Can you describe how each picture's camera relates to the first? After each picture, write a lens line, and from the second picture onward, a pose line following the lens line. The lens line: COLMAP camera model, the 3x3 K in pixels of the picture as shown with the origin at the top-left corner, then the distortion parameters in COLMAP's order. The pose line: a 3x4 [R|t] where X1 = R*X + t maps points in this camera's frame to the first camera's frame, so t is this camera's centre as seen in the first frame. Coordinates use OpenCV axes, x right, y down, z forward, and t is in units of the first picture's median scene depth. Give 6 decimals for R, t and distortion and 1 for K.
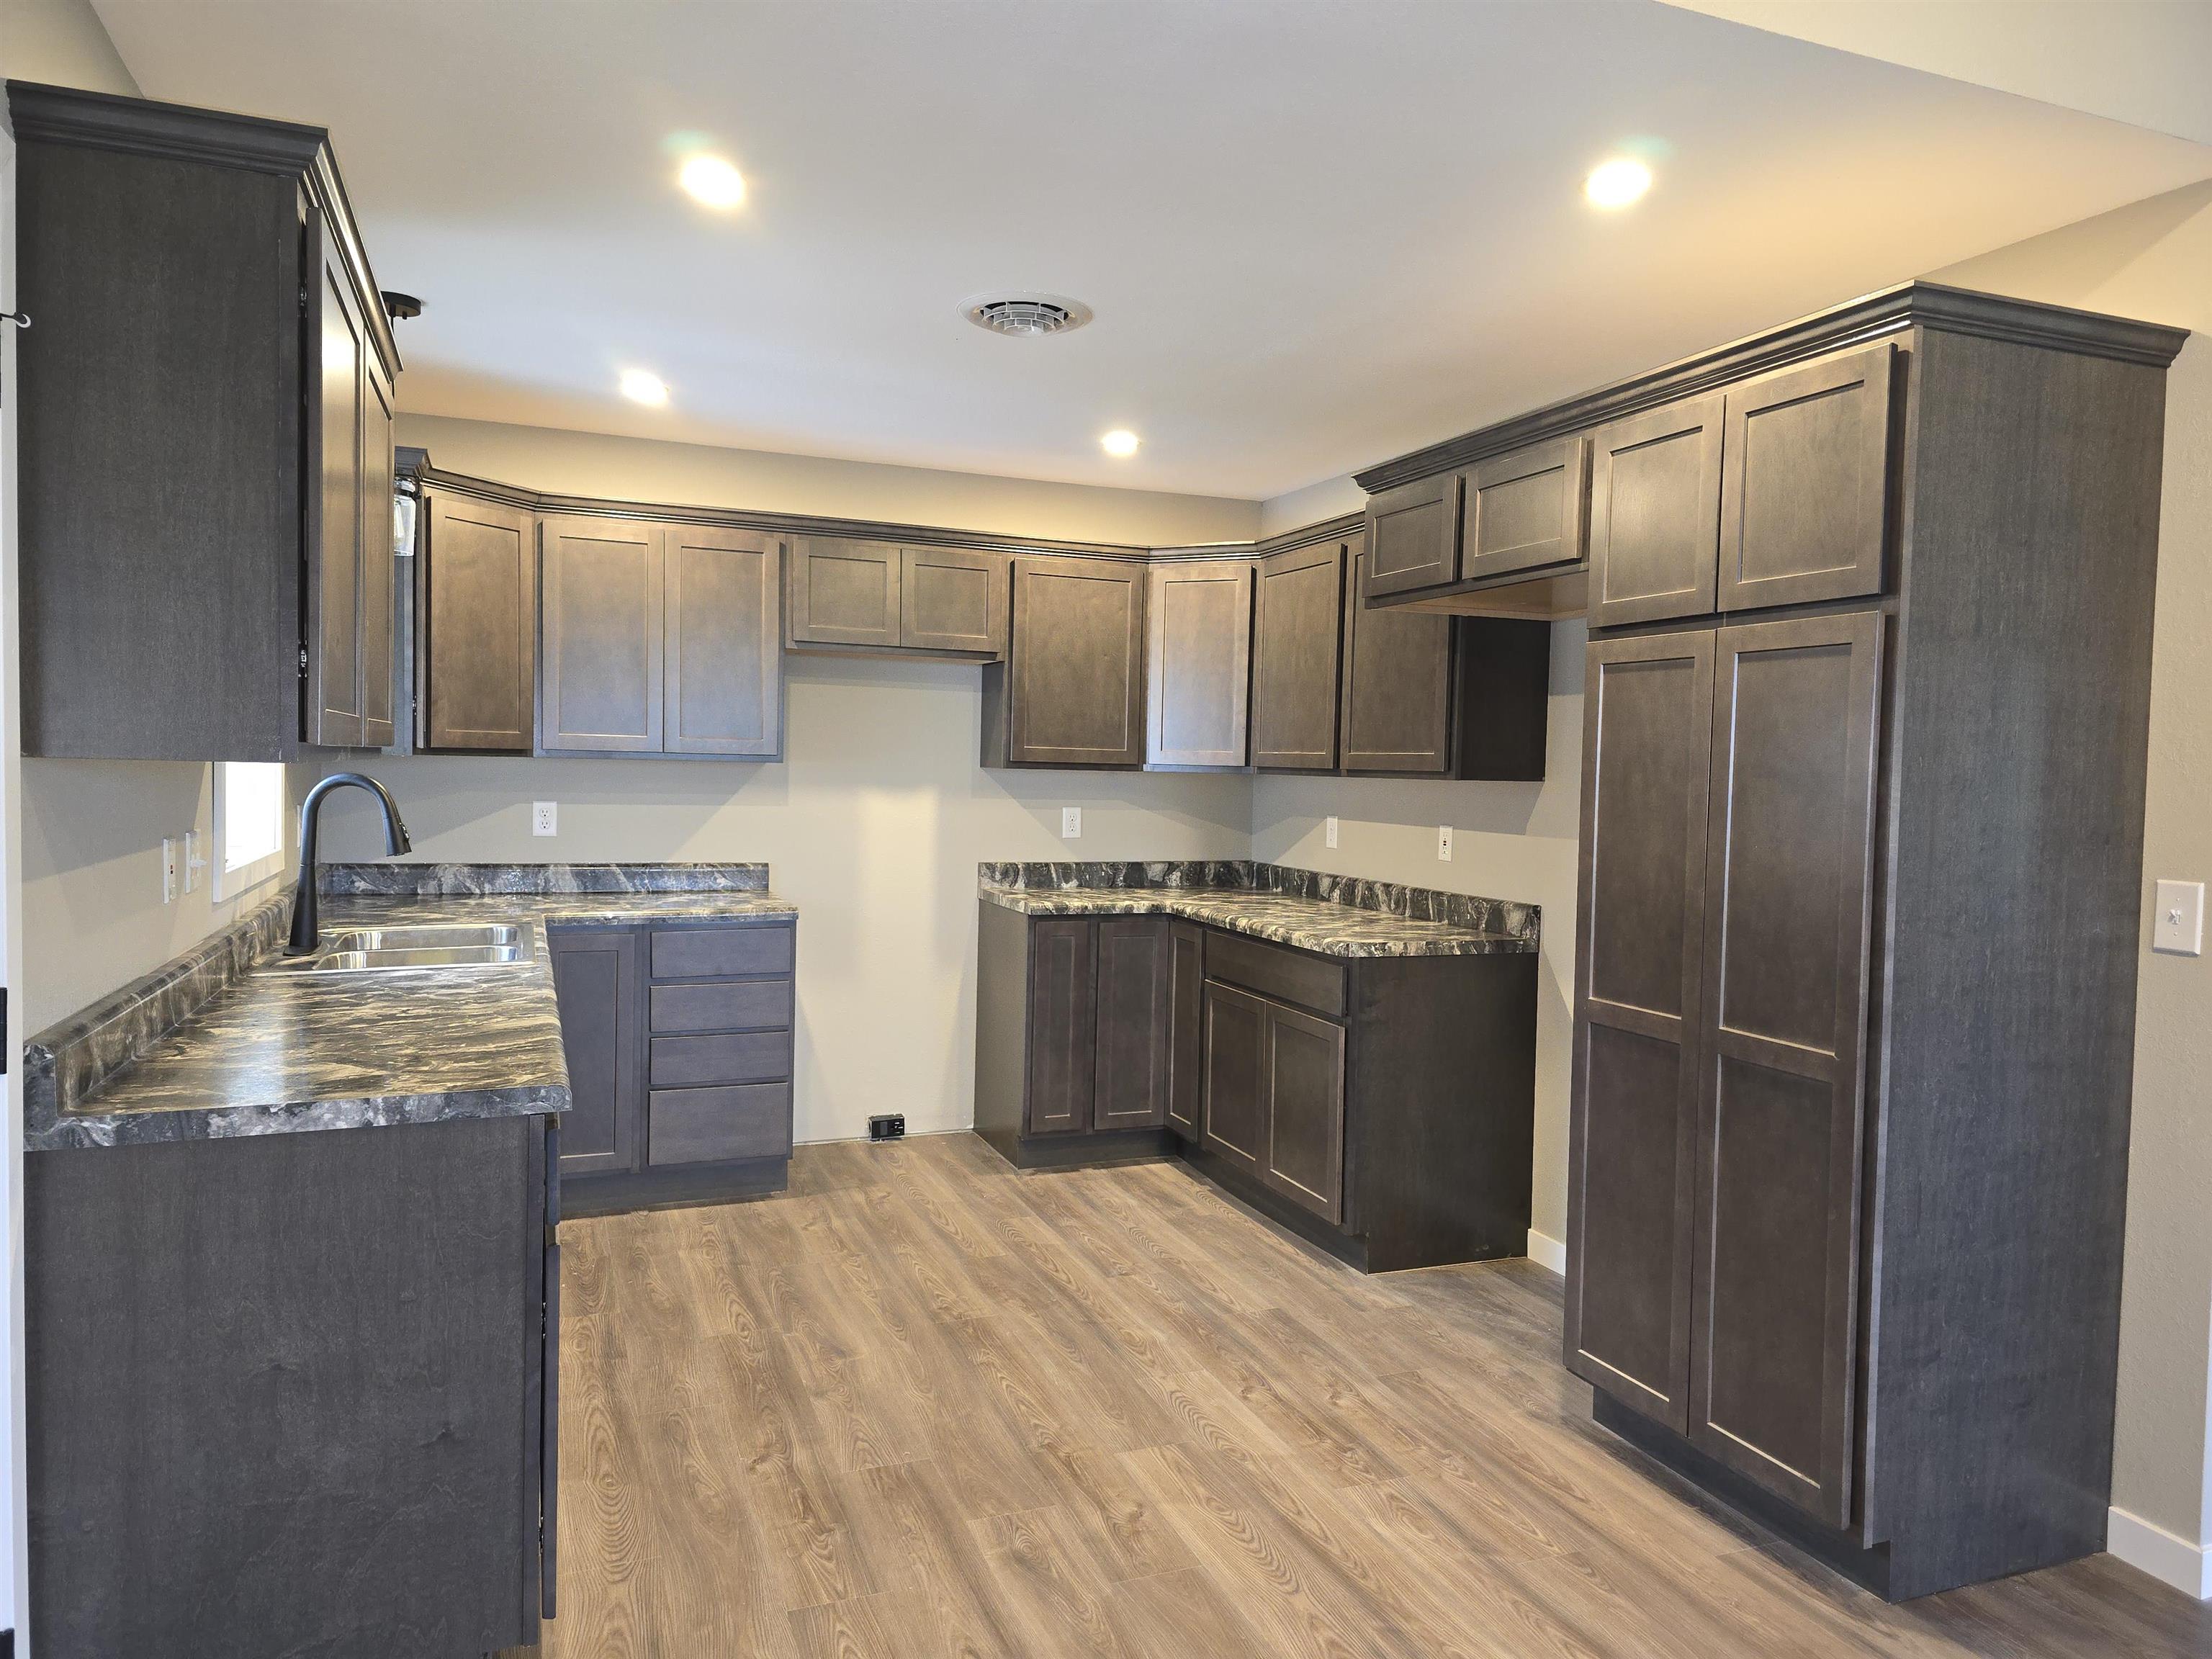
lens RADIAL K [[1485.4, 0, 1122.0], [0, 1485.4, 823.8], [0, 0, 1]] dist [0.109553, -0.095205]
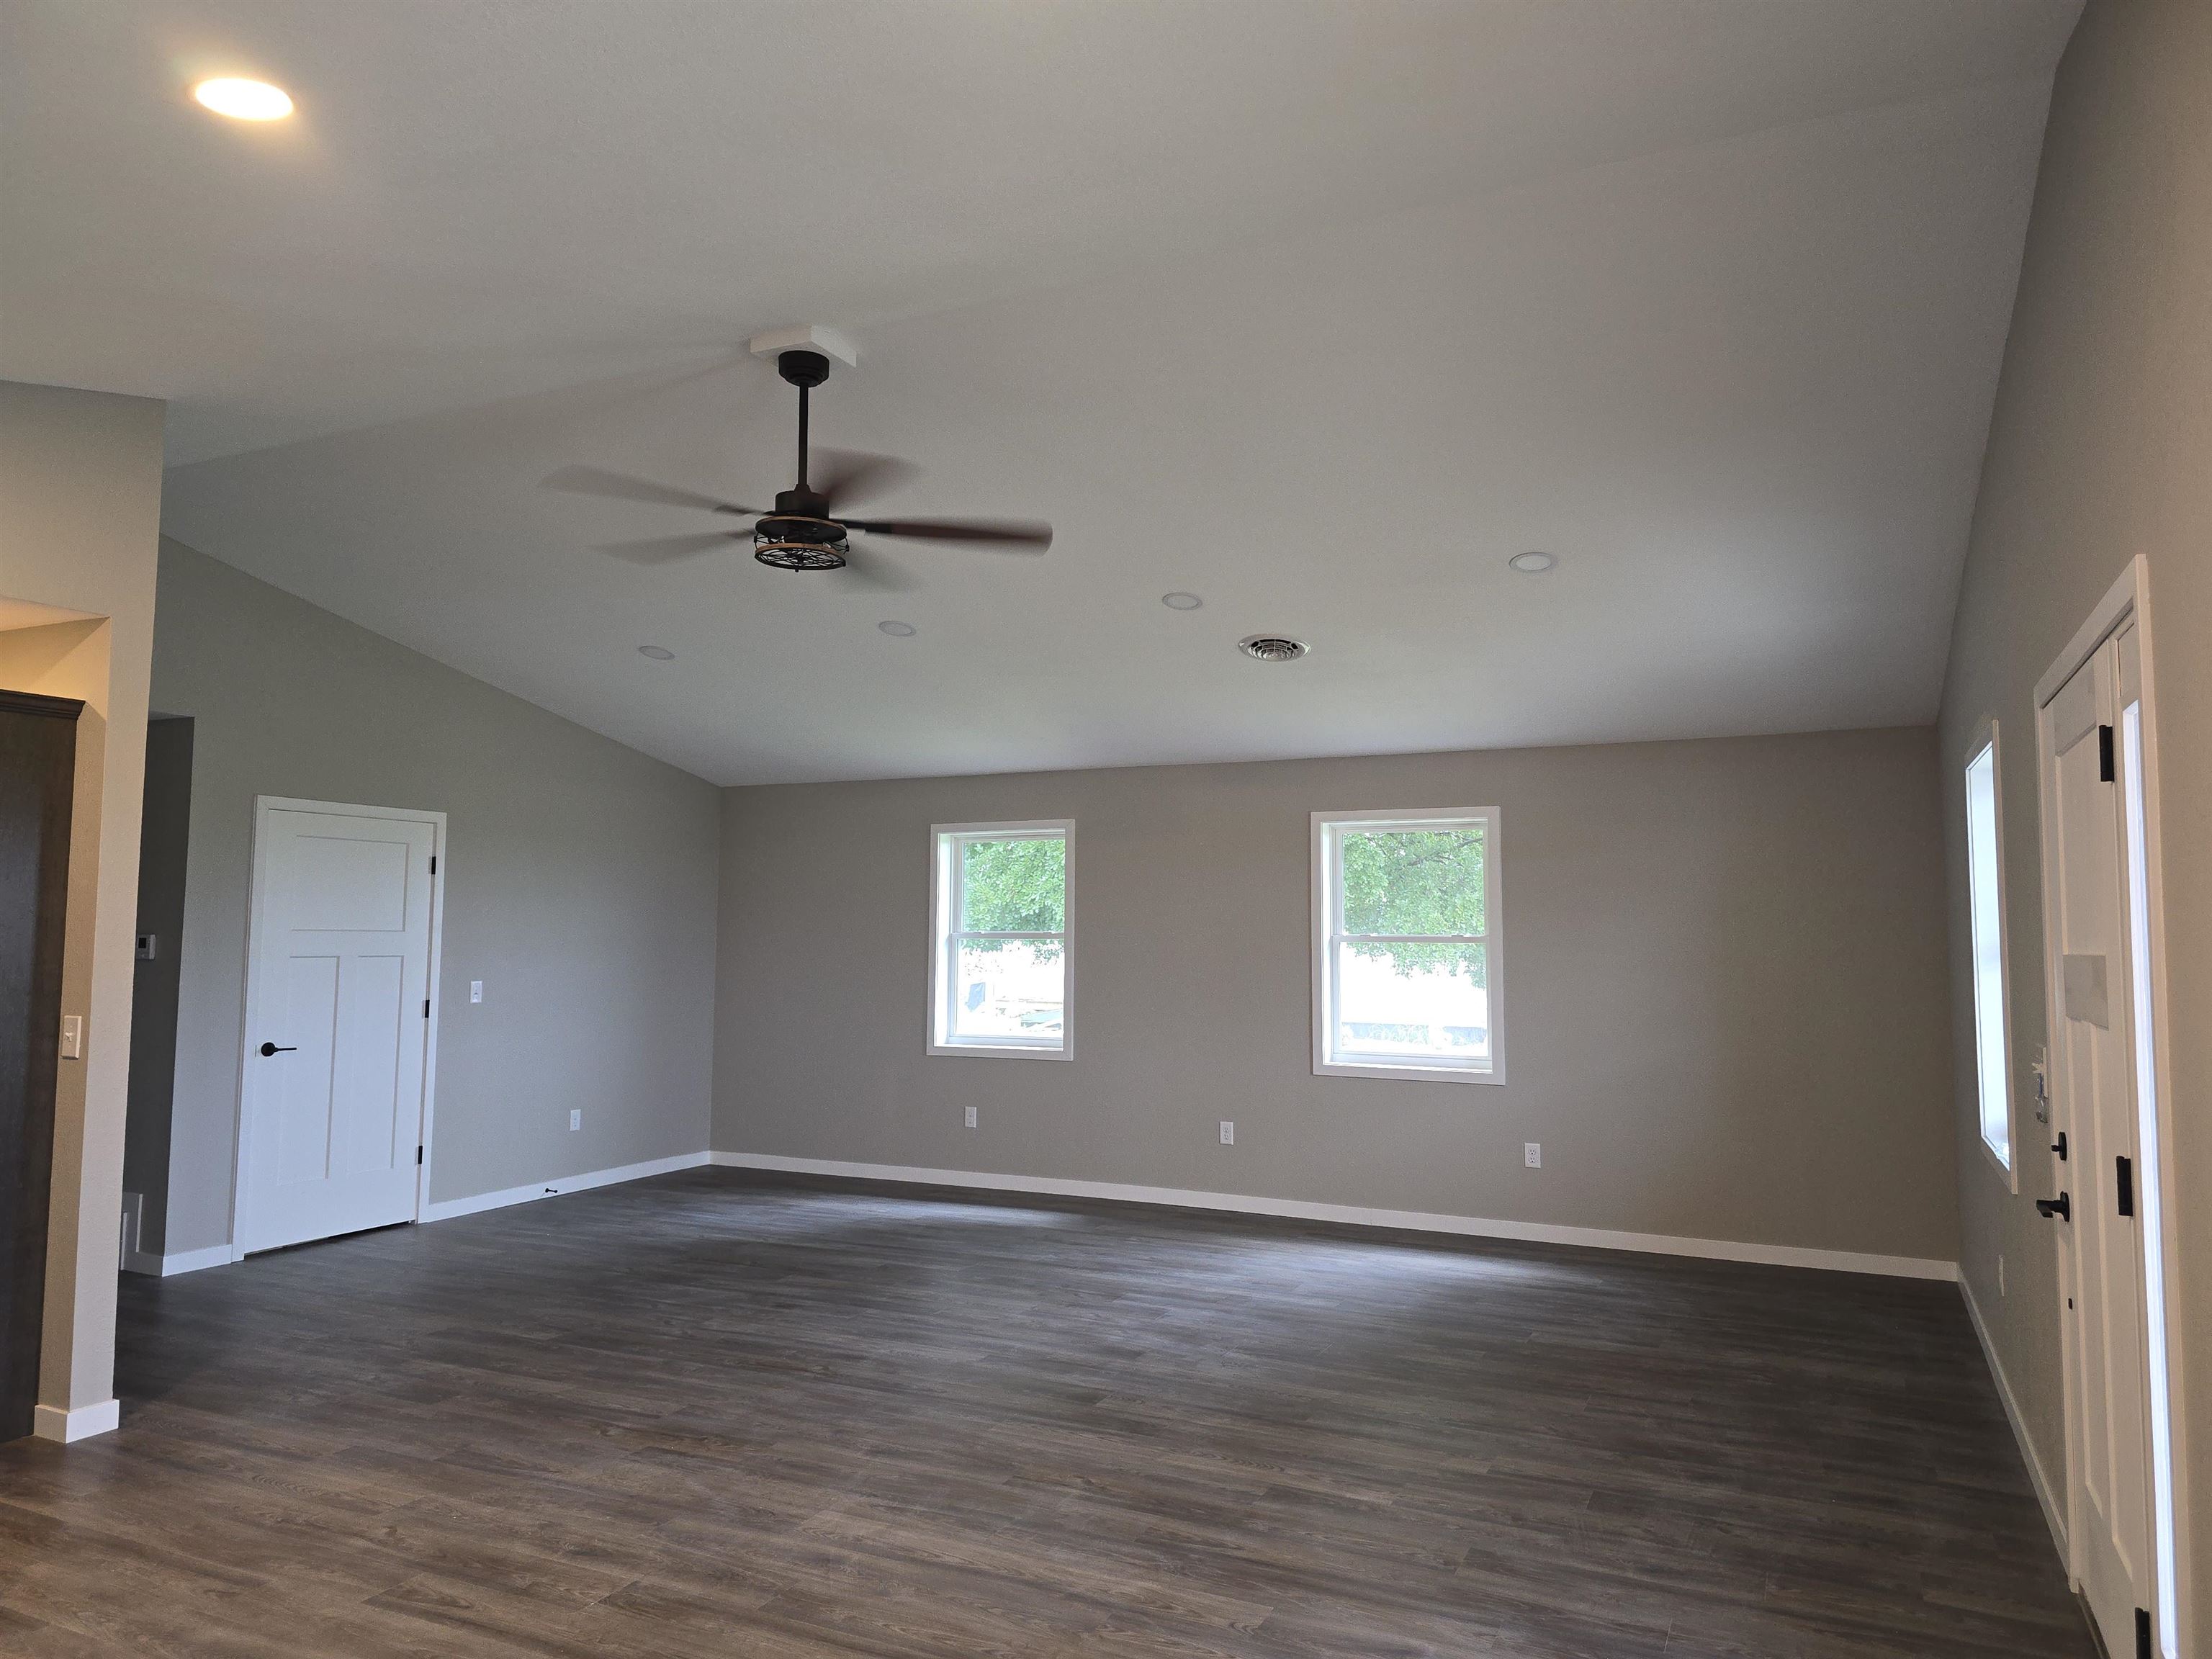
lens RADIAL K [[1497.2, 0, 1099.0], [0, 1497.2, 808.7], [0, 0, 1]] dist [0.053866, -0.046987]
pose [[0.748449, 0.034213, 0.662309, 0.238551], [0.043045, 0.994057, -0.099994, 0.015045], [-0.661794, 0.103350, 0.742528, -0.608083]]
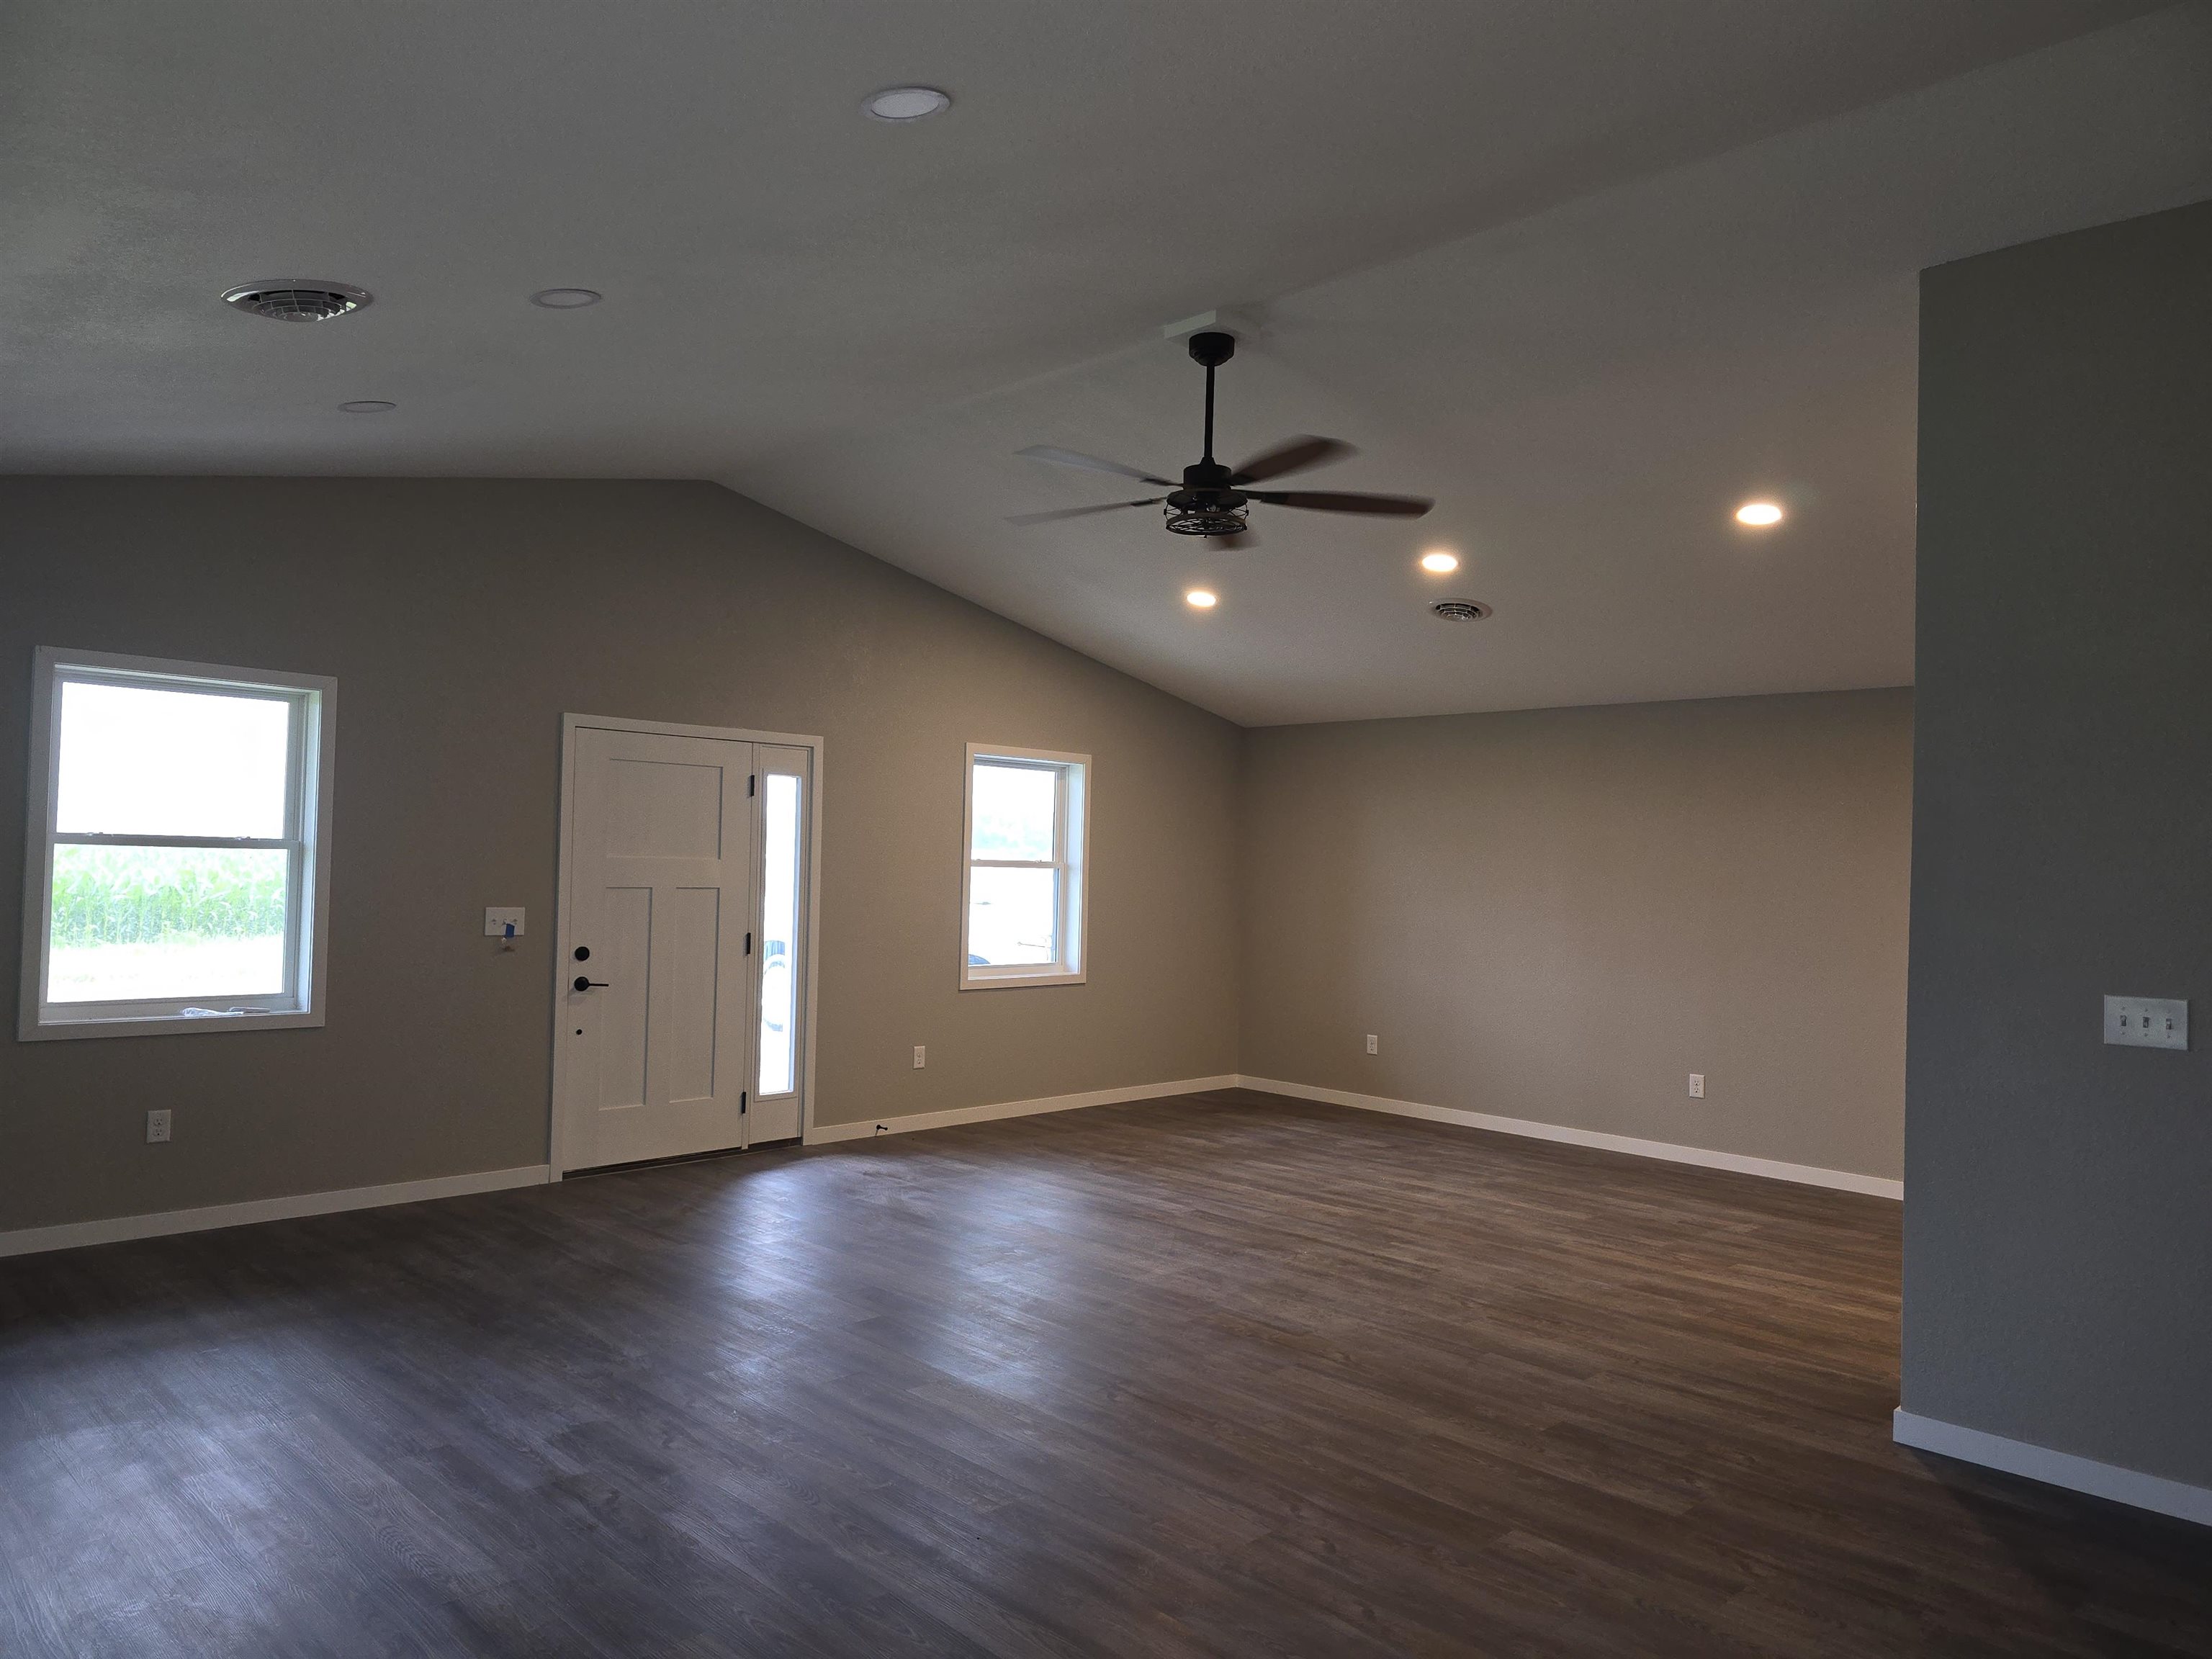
lens RADIAL K [[1462.3, 0, 1115.7], [0, 1462.3, 859.2], [0, 0, 1]] dist [-0.003461, -0.035671]
pose [[-0.918963, -0.055167, -0.390466, 1.168340], [-0.068126, 0.997488, 0.019405, -0.028838], [0.388415, 0.044433, -0.920413, 1.135524]]
